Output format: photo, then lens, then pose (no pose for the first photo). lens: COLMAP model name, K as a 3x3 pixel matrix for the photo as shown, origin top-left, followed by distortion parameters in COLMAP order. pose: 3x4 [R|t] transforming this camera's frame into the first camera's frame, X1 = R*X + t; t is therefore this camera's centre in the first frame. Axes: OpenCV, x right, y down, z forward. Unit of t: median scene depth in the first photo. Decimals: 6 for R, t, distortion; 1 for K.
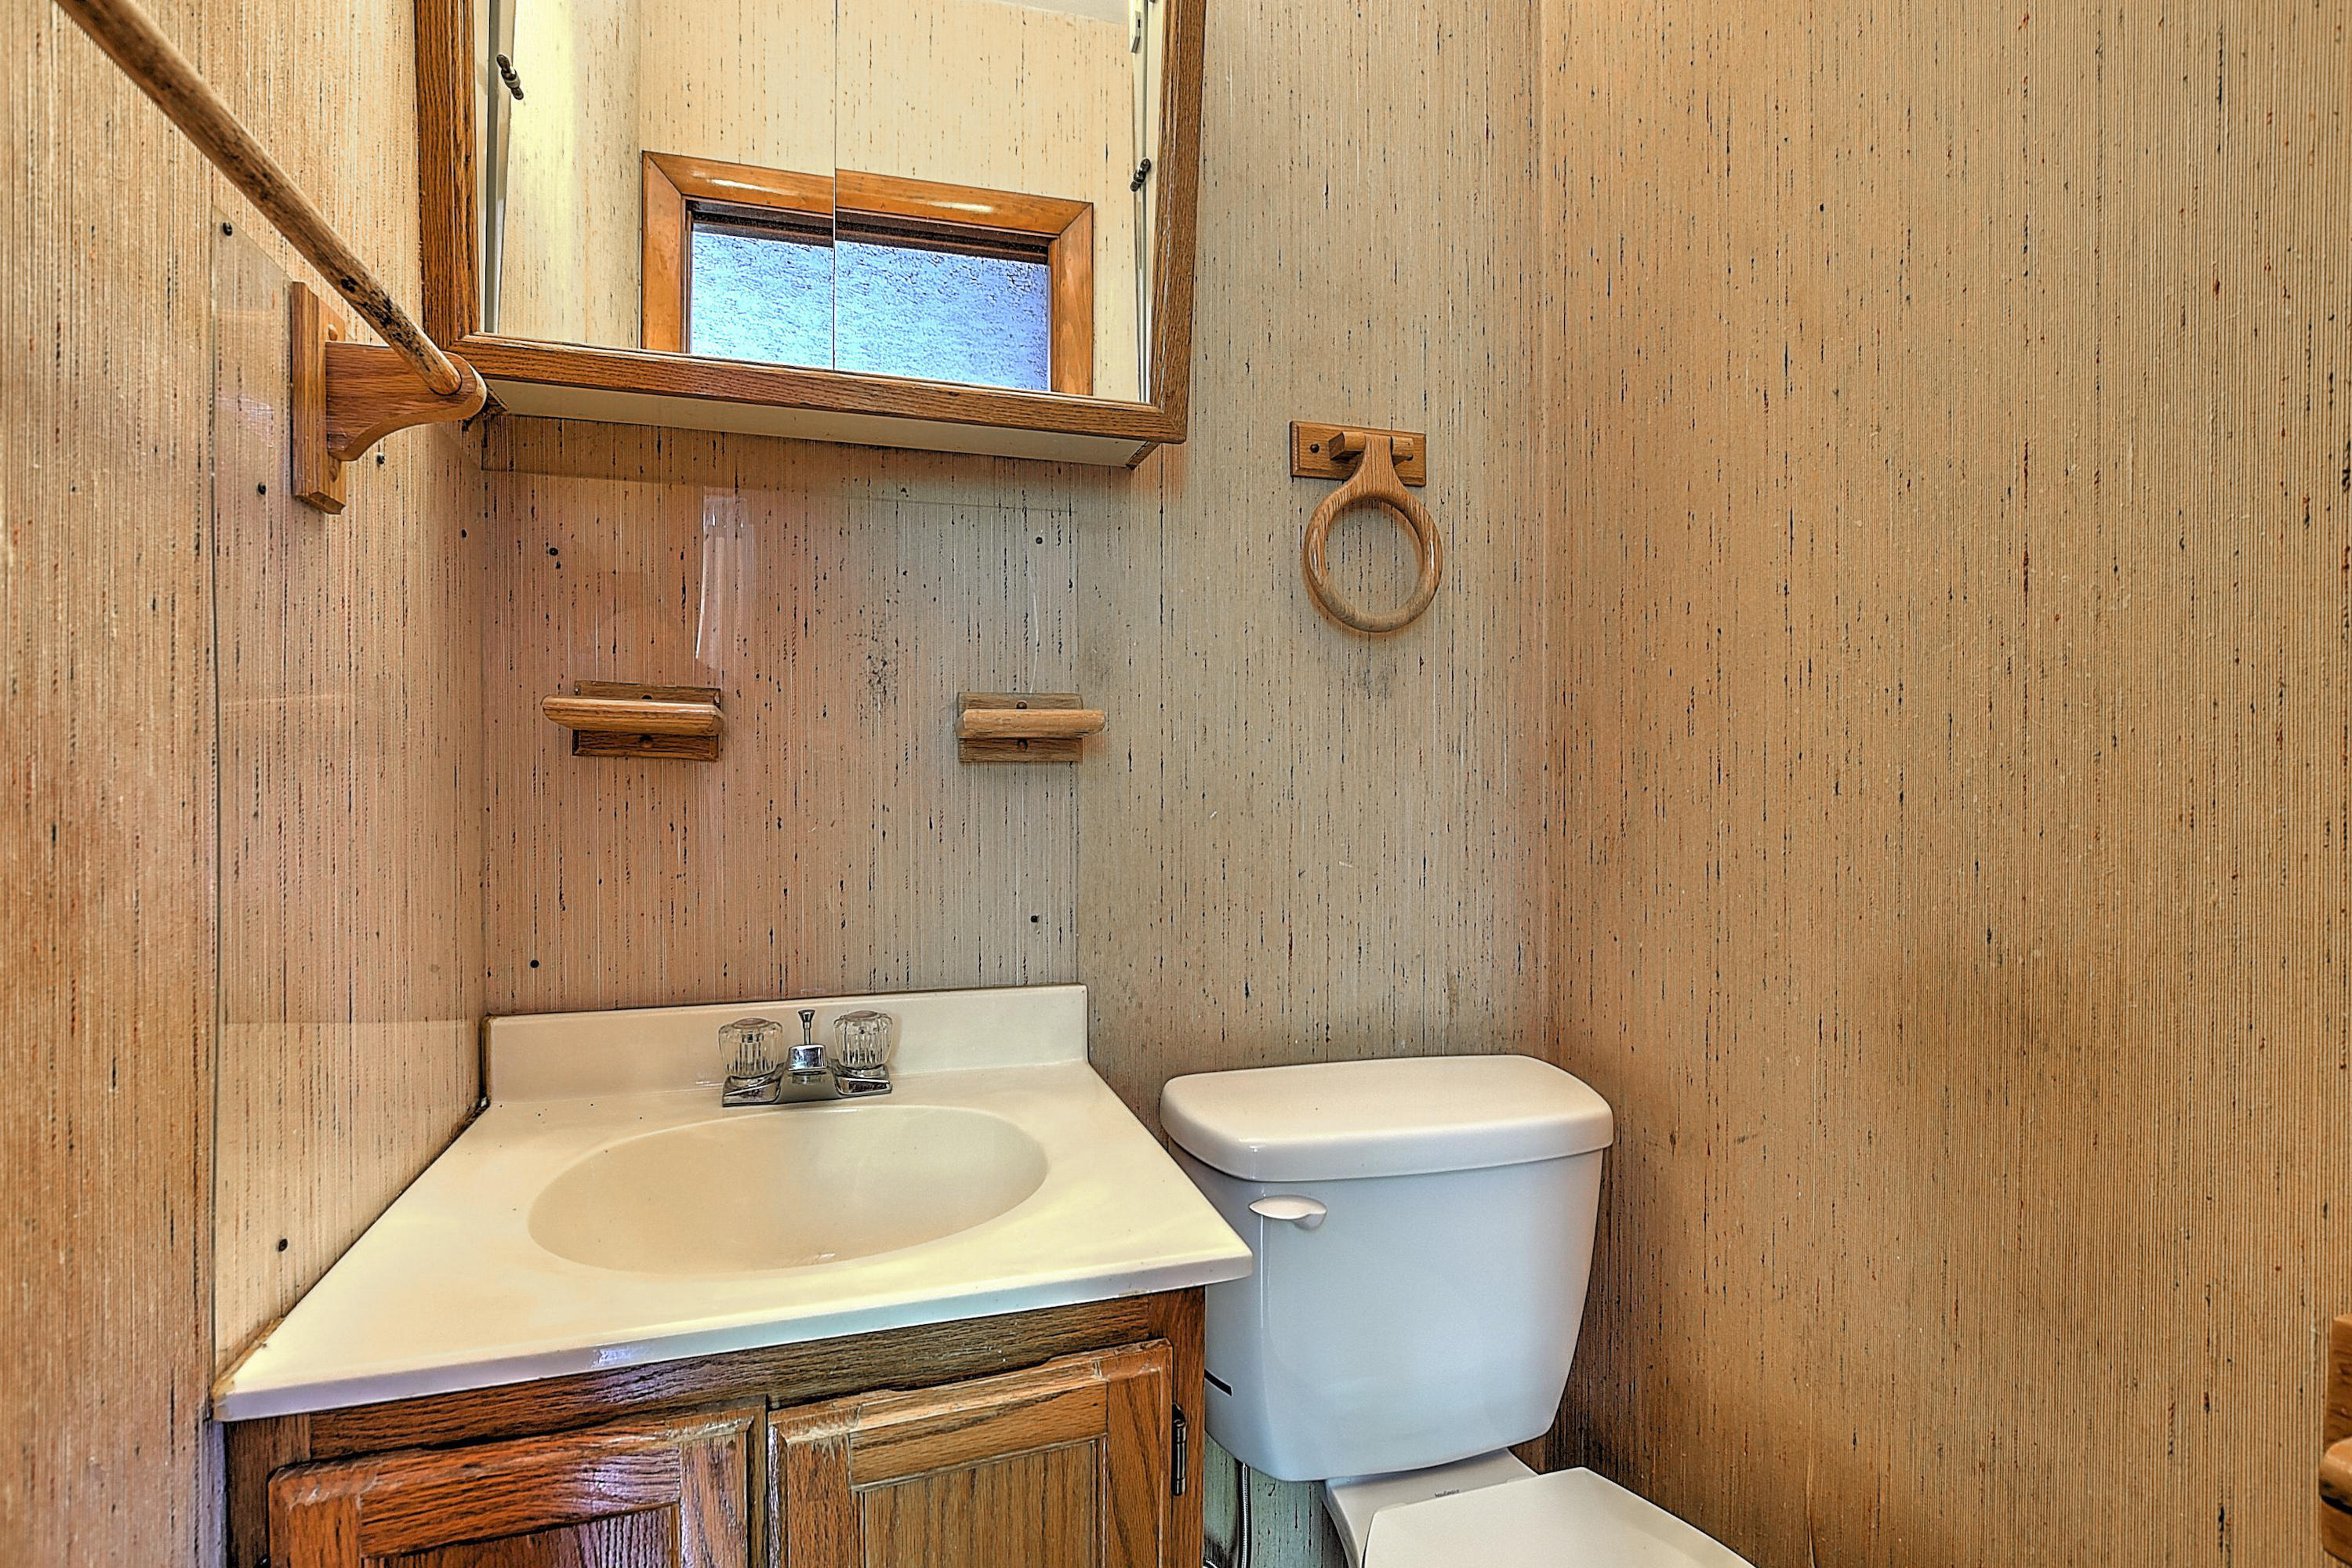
lens RADIAL K [[1100.6, 0, 1163.8], [0, 1100.6, 790.3], [0, 0, 1]] dist [-0.030272, 0.000026]
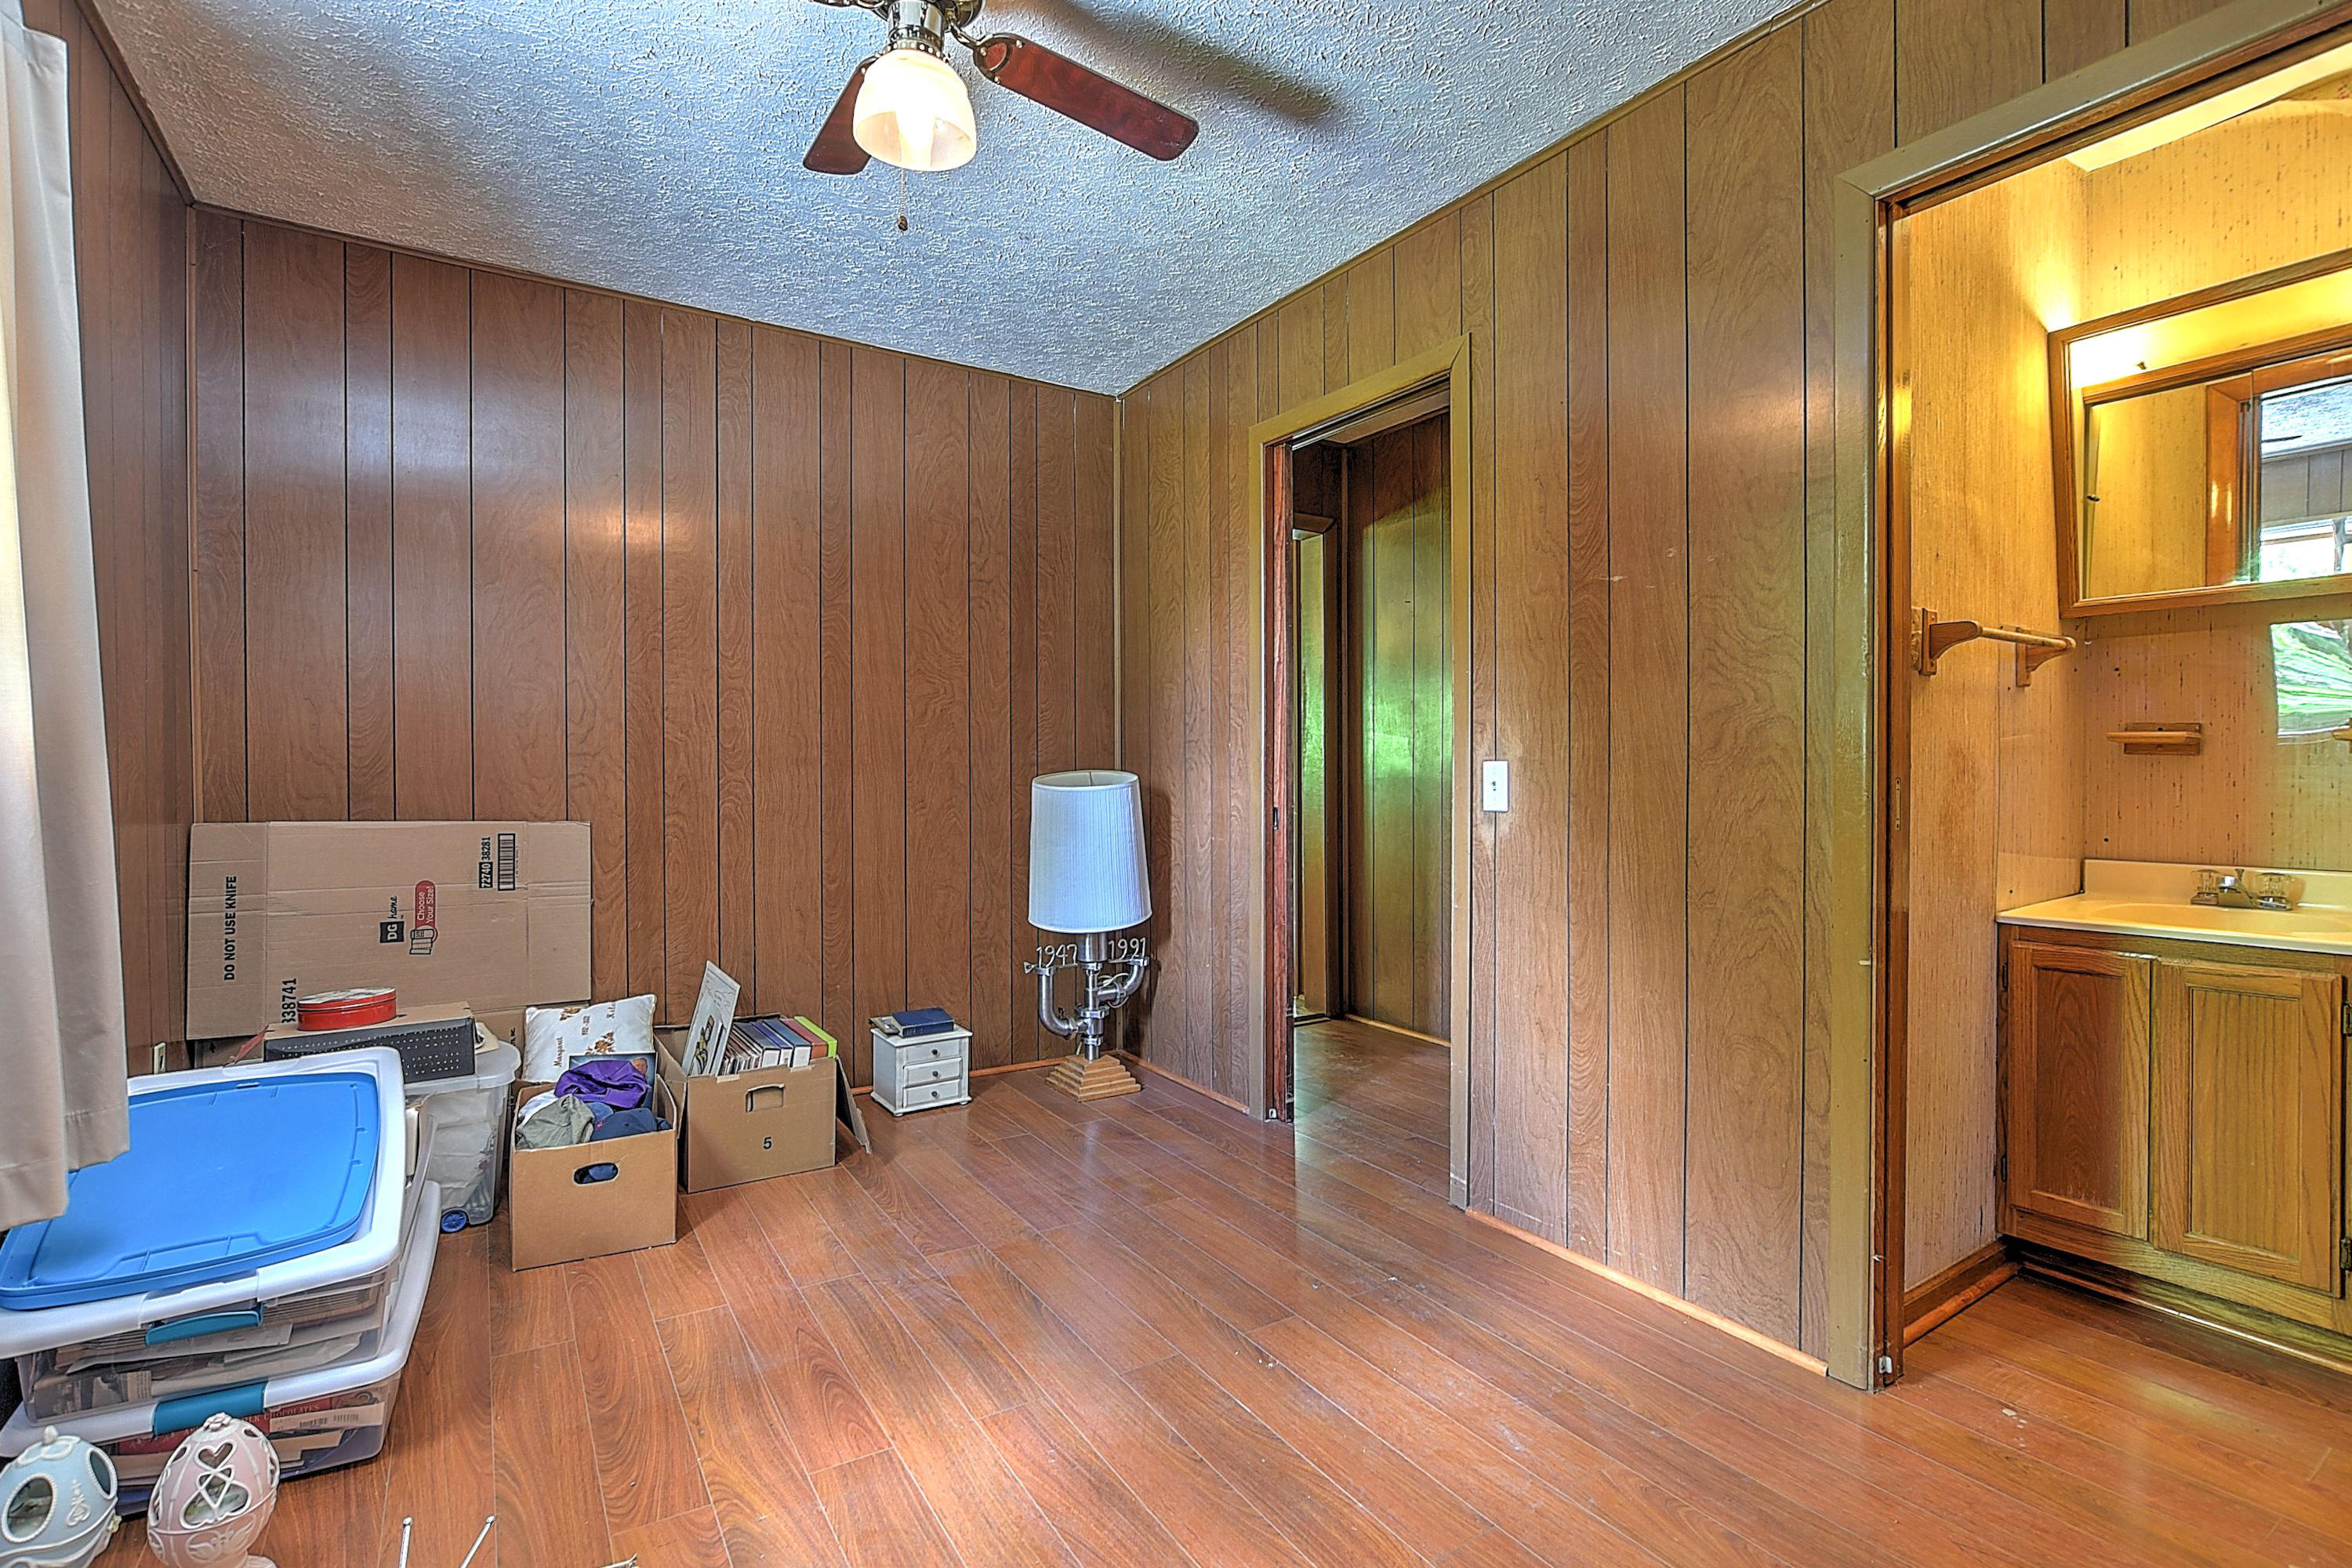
lens RADIAL K [[1100.6, 0, 1163.8], [0, 1100.6, 790.3], [0, 0, 1]] dist [-0.030272, 0.000026]
pose [[0.260617, 0.010567, -0.965384, 1.253144], [0.001524, 0.999934, 0.011357, 0.018532], [0.965441, -0.004431, 0.260584, -1.745281]]
